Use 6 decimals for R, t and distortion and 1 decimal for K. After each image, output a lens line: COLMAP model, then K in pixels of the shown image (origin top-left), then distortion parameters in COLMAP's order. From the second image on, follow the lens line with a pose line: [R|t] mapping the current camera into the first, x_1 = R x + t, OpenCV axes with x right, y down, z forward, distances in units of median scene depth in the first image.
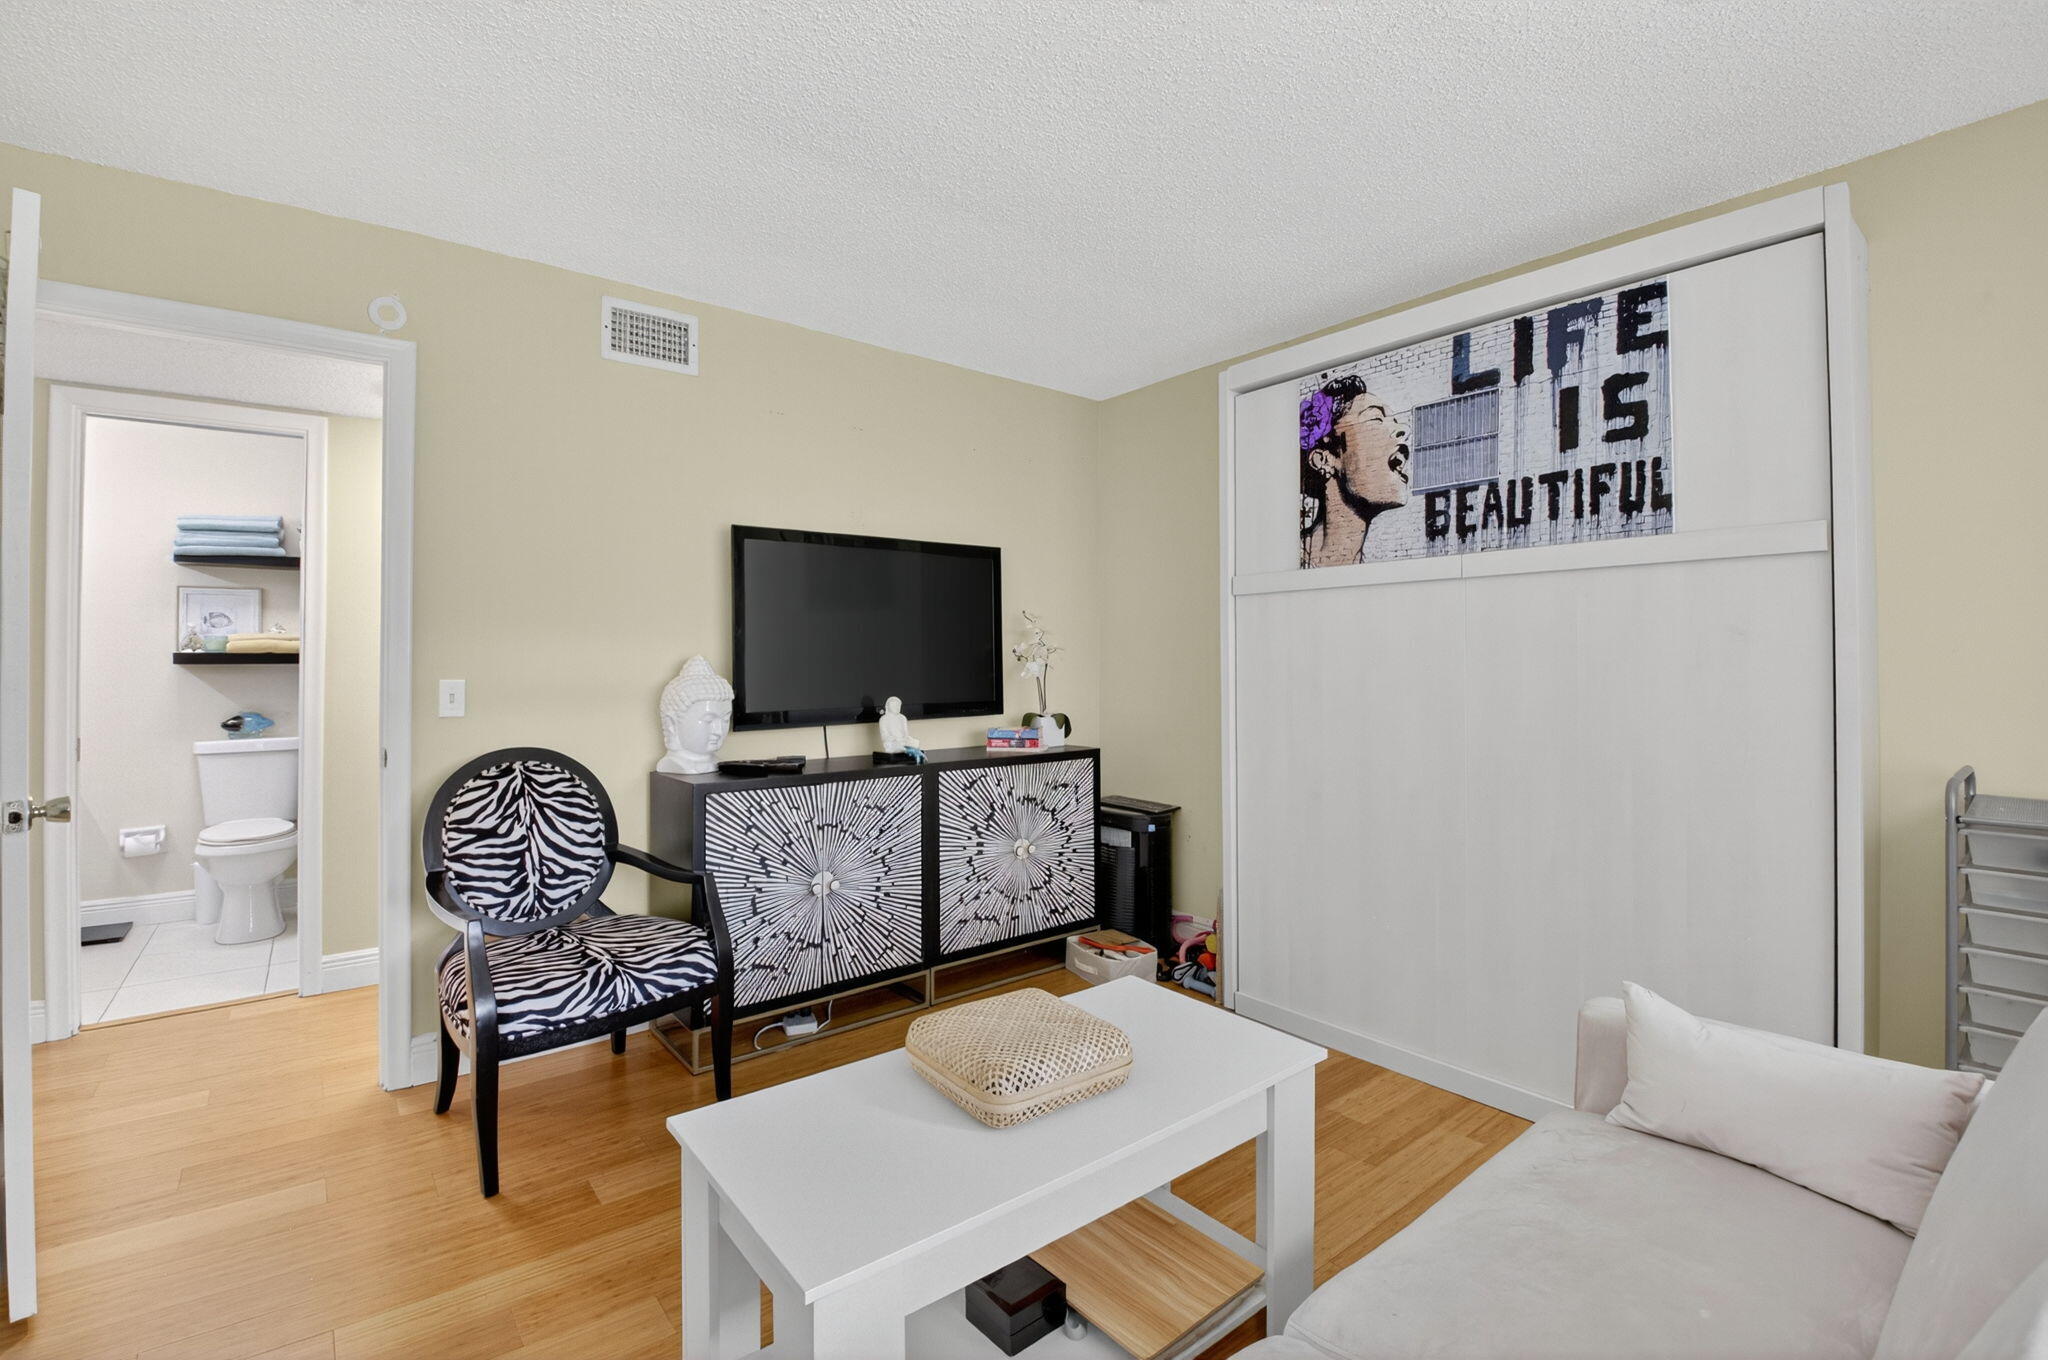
lens RADIAL K [[913.9, 0, 973.9], [0, 913.9, 656.4], [0, 0, 1]] dist [-0.023572, -0.002227]
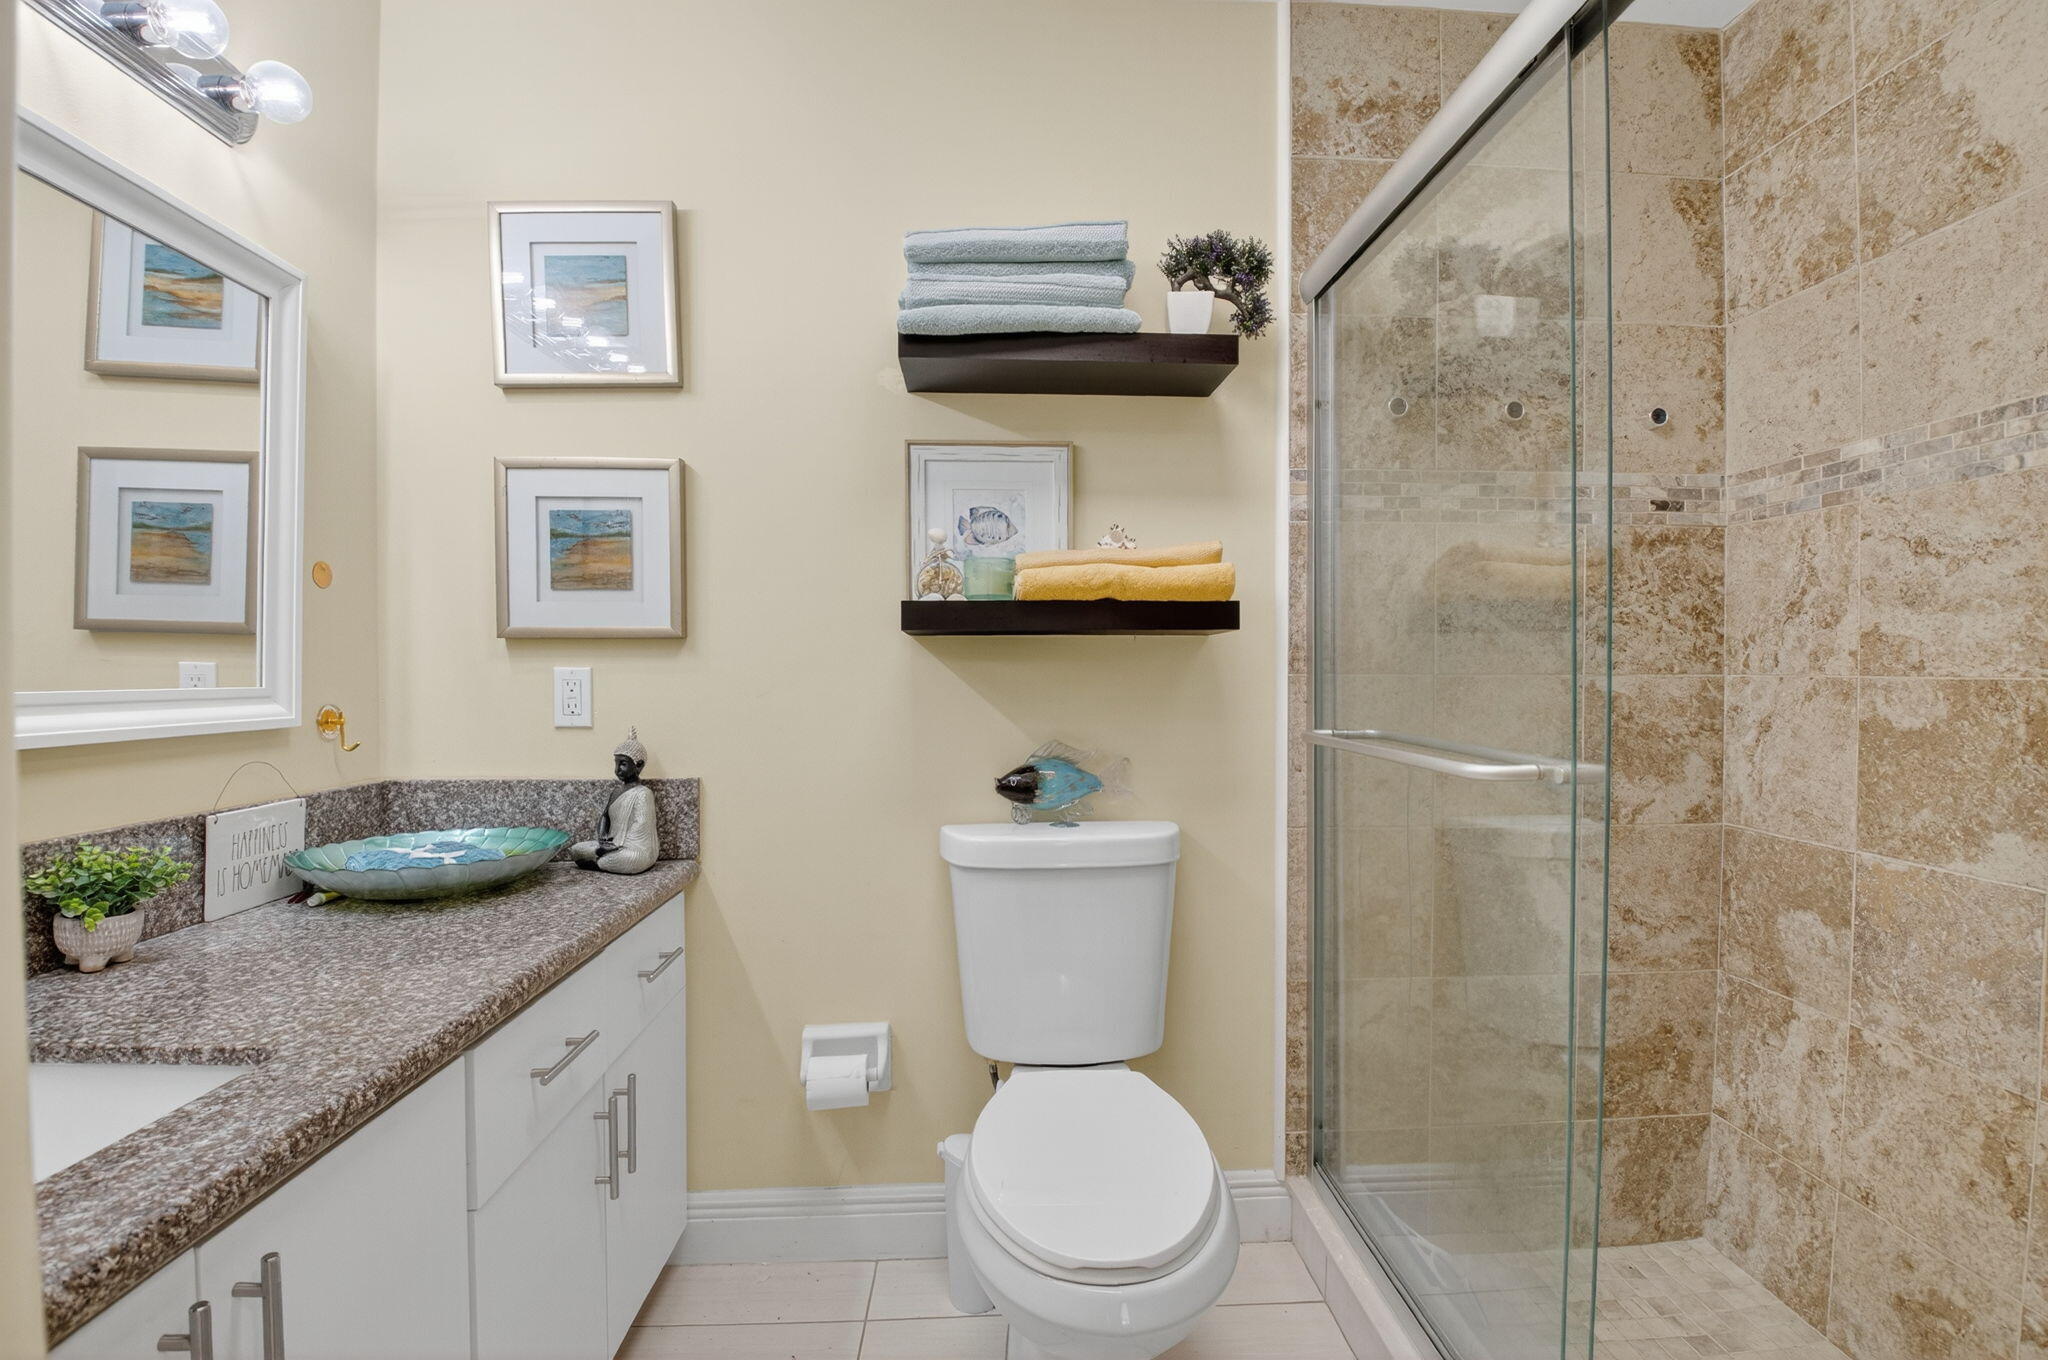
lens RADIAL K [[913.9, 0, 1022.9], [0, 913.9, 673.5], [0, 0, 1]] dist [-0.023572, -0.002227]
pose [[0.831291, -0.000215, -0.555838, -0.613730], [0.008717, 0.999882, 0.012650, 0.021194], [0.555770, -0.015361, 0.831194, 0.681563]]
